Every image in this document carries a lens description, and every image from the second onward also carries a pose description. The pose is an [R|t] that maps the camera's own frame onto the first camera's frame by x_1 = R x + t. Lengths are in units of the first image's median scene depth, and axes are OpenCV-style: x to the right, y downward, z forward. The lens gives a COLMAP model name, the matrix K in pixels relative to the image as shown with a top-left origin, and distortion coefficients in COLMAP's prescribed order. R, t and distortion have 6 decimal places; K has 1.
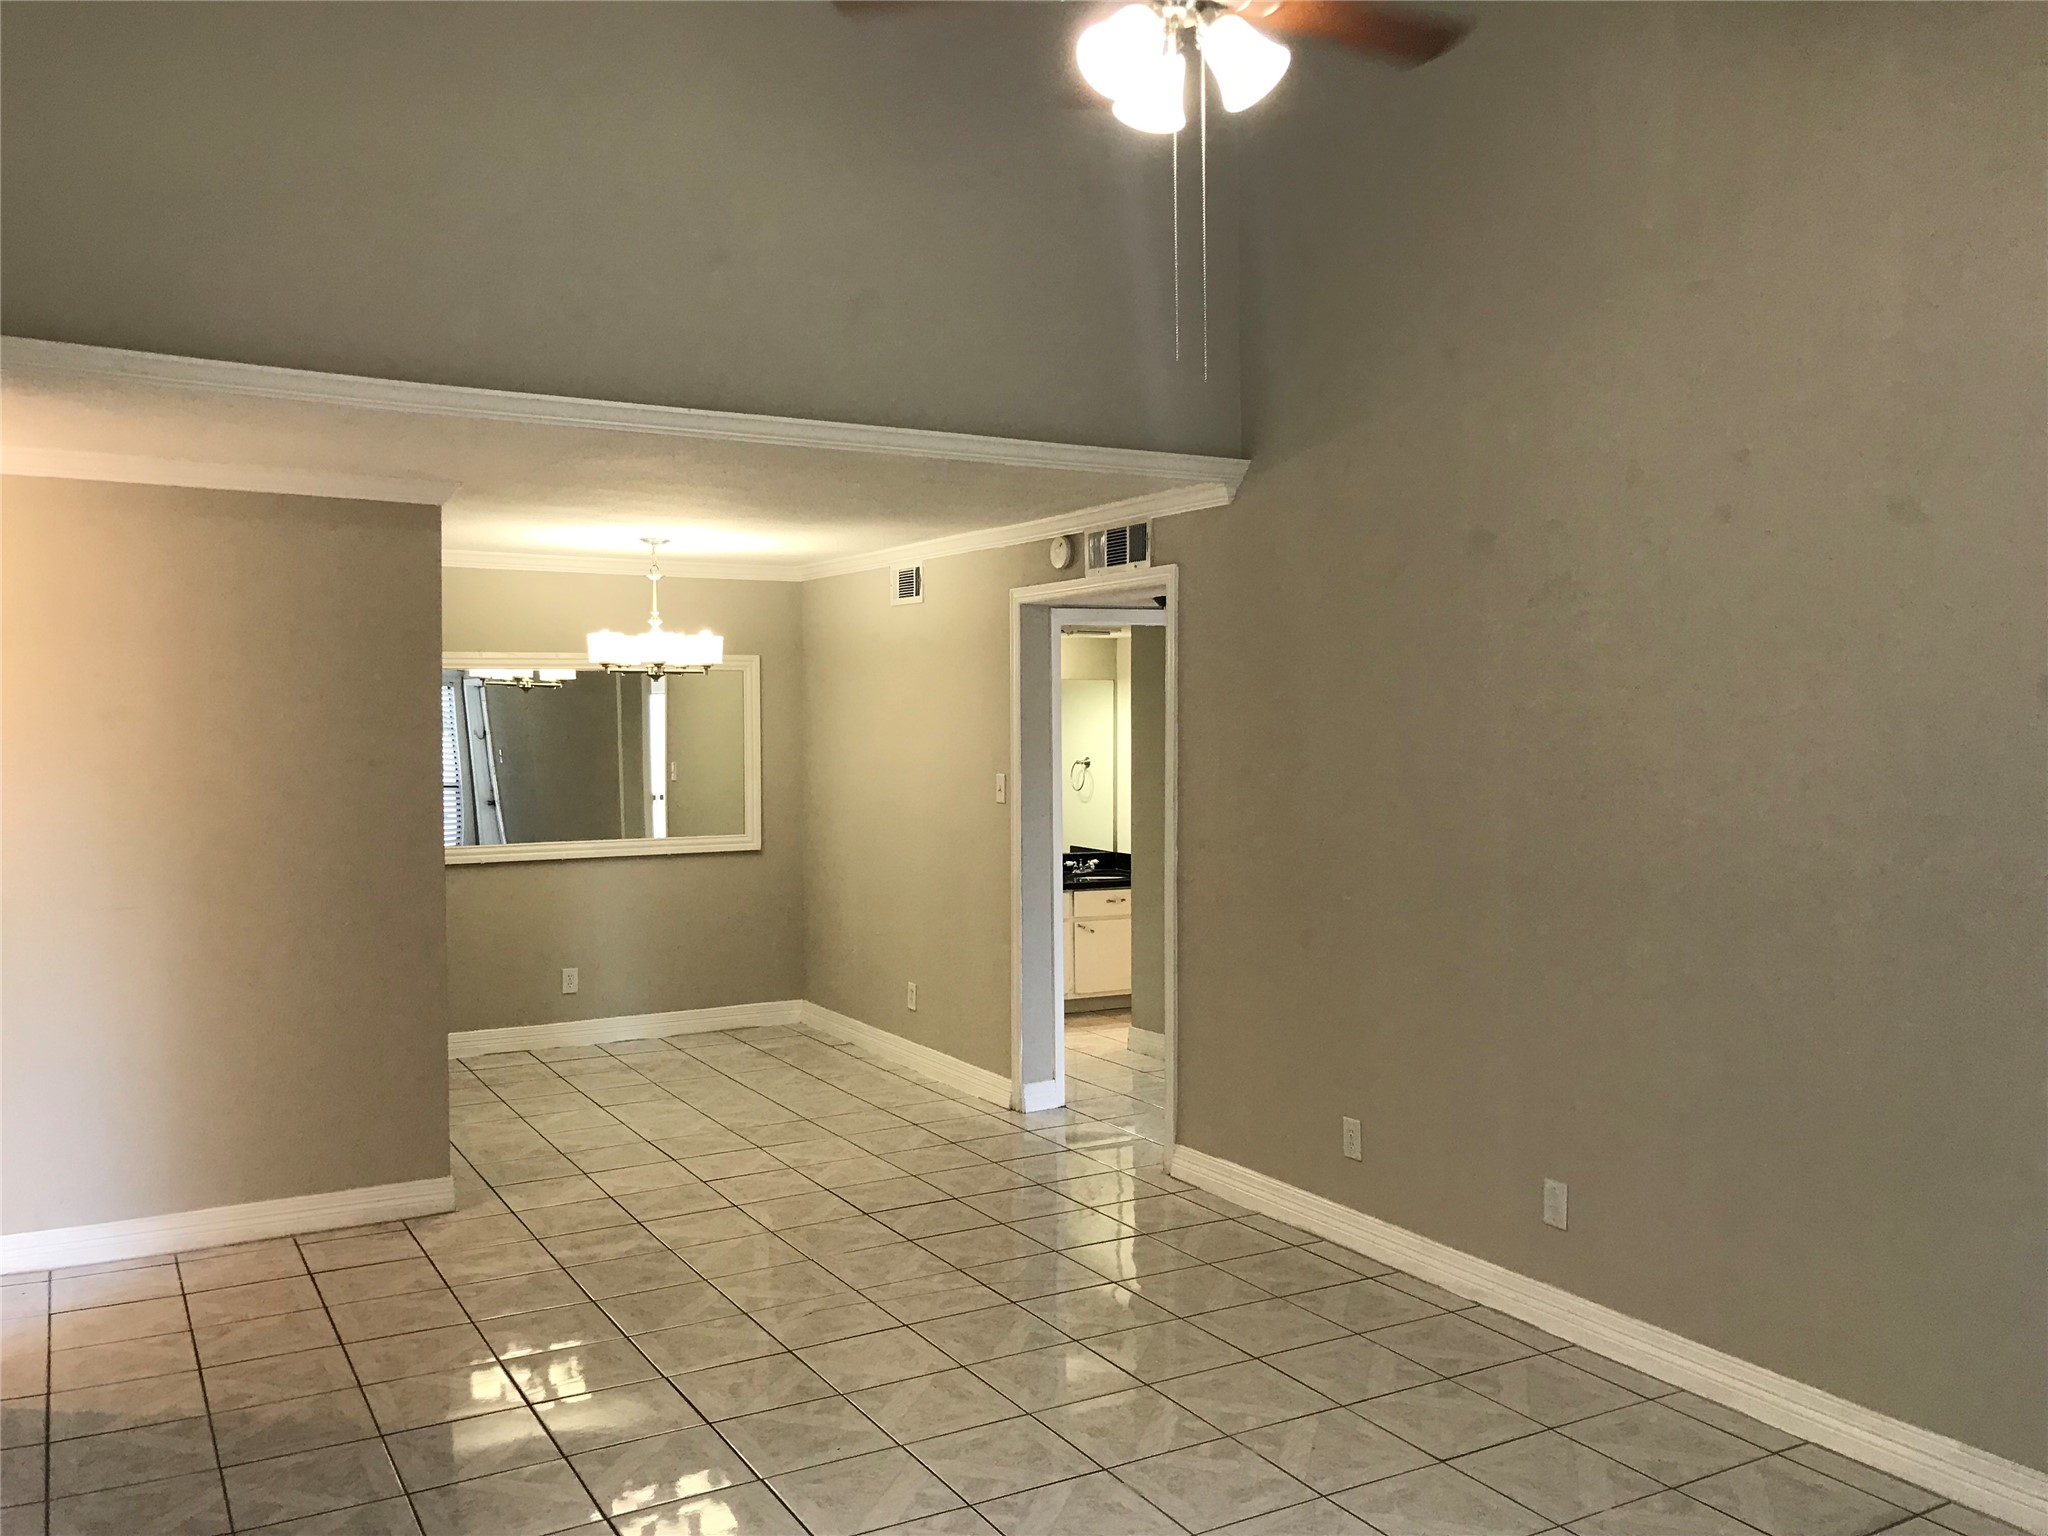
lens RADIAL K [[1668.4, 0, 1024.4], [0, 1668.4, 771.3], [0, 0, 1]] dist [0.004620, 0.007031]
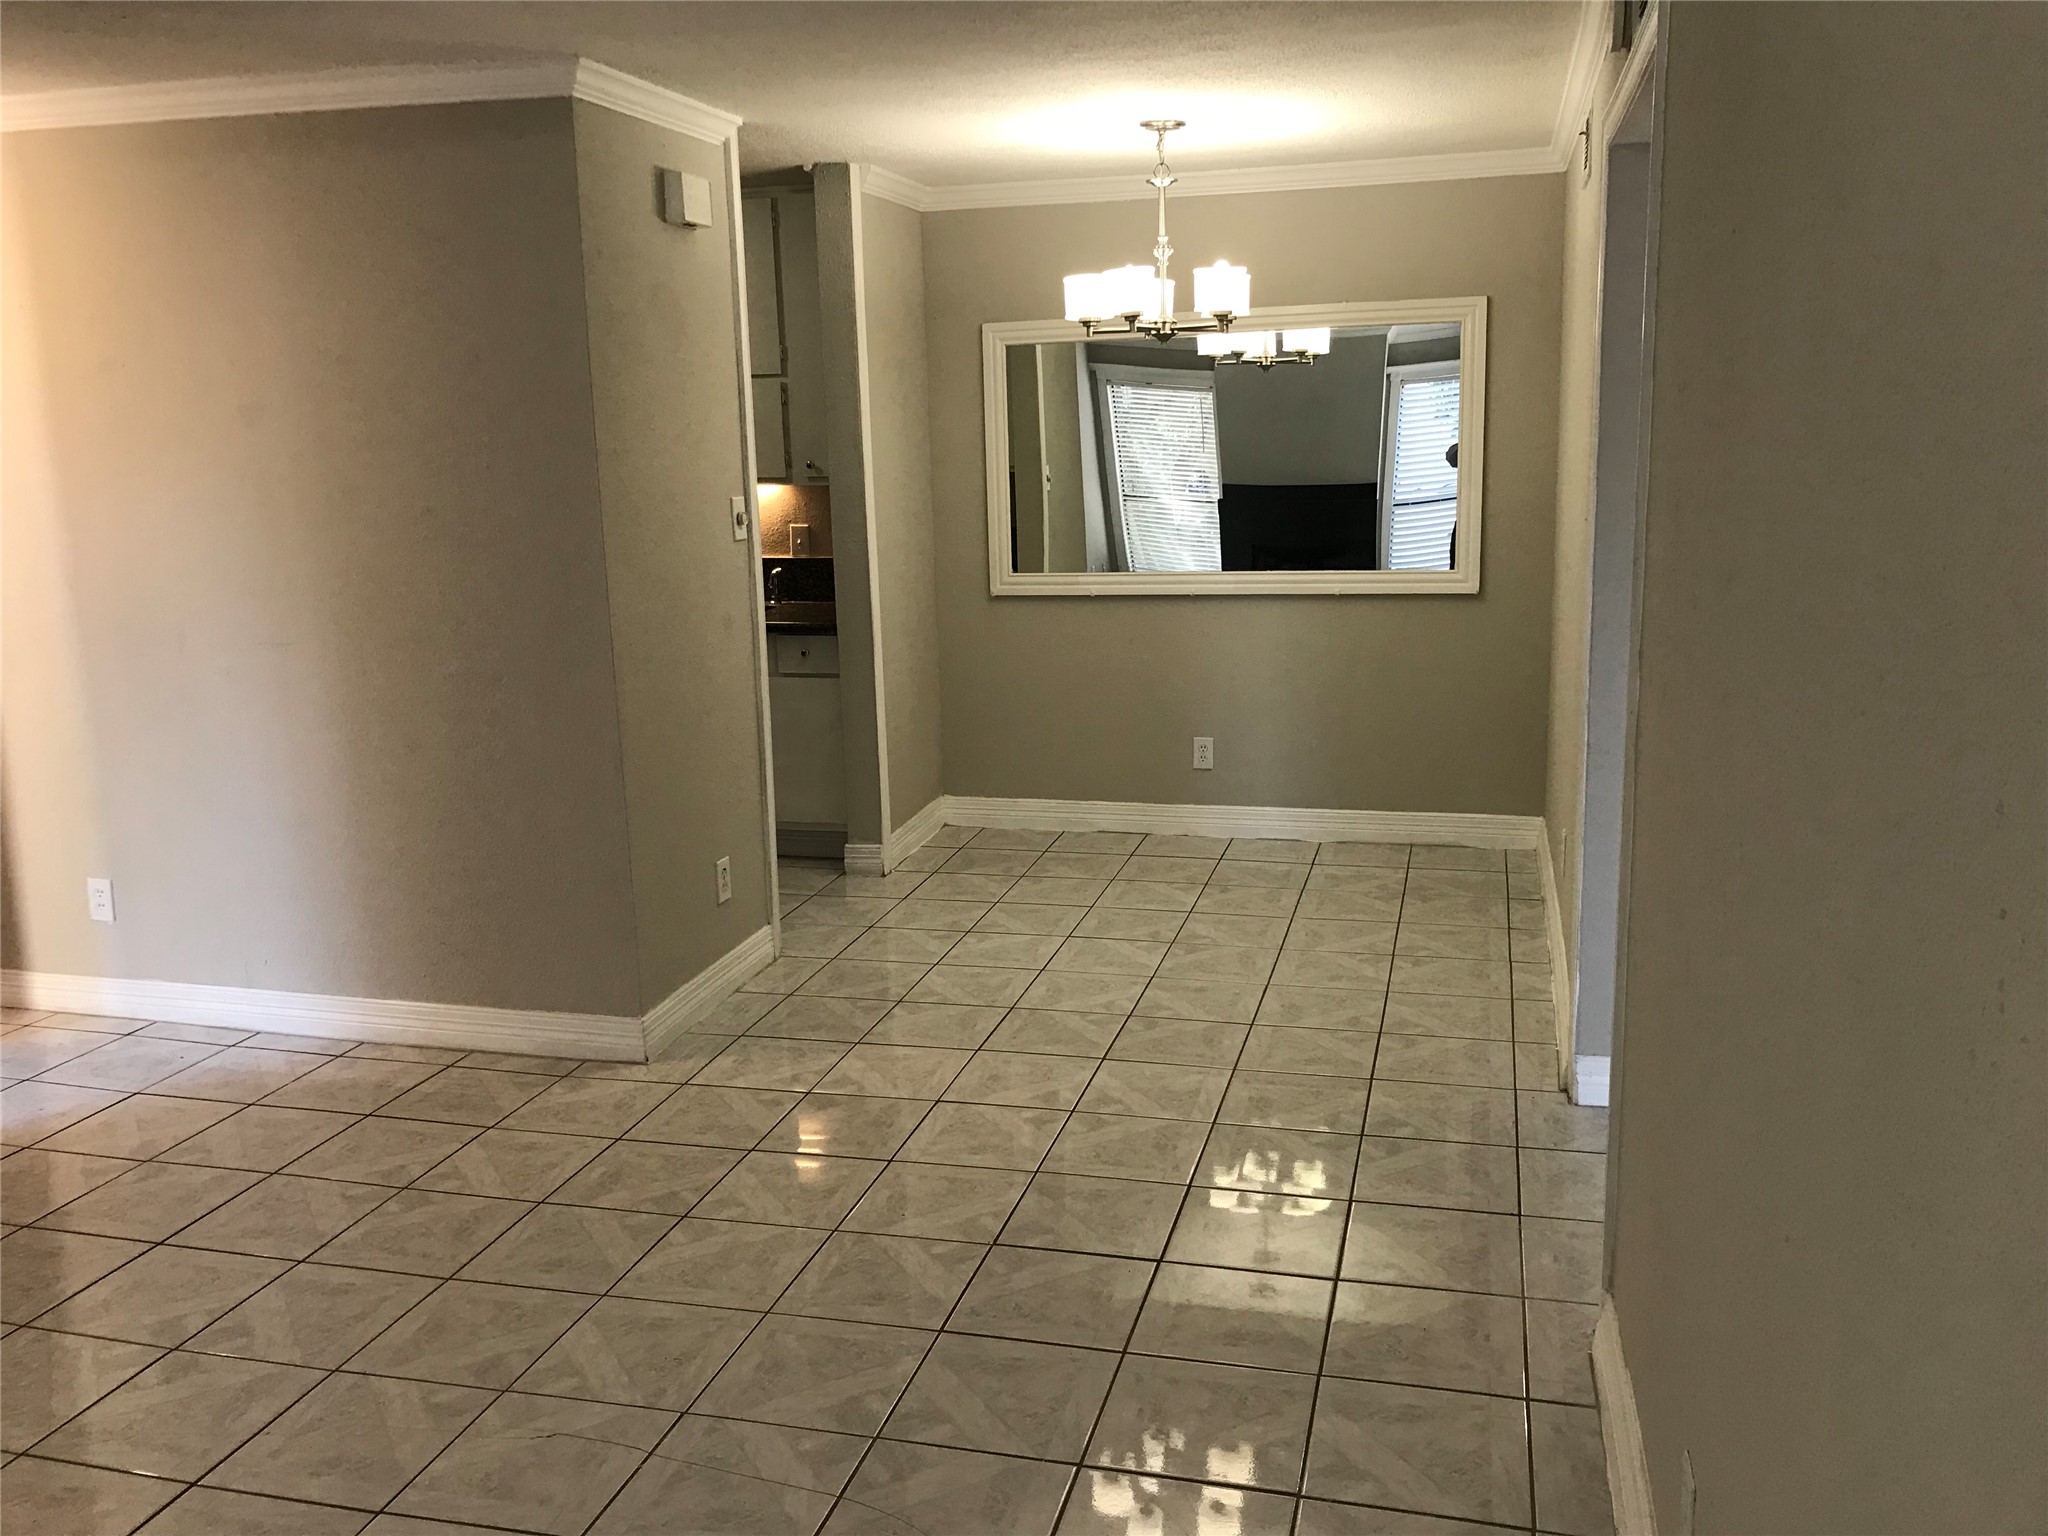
lens RADIAL K [[1668.4, 0, 1020.4], [0, 1668.4, 776.2], [0, 0, 1]] dist [0.004620, 0.007031]
pose [[0.714812, 0.127232, -0.687645, 0.257878], [0.000821, 0.983157, 0.182762, -0.005831], [0.699316, -0.131205, 0.702668, 0.524697]]
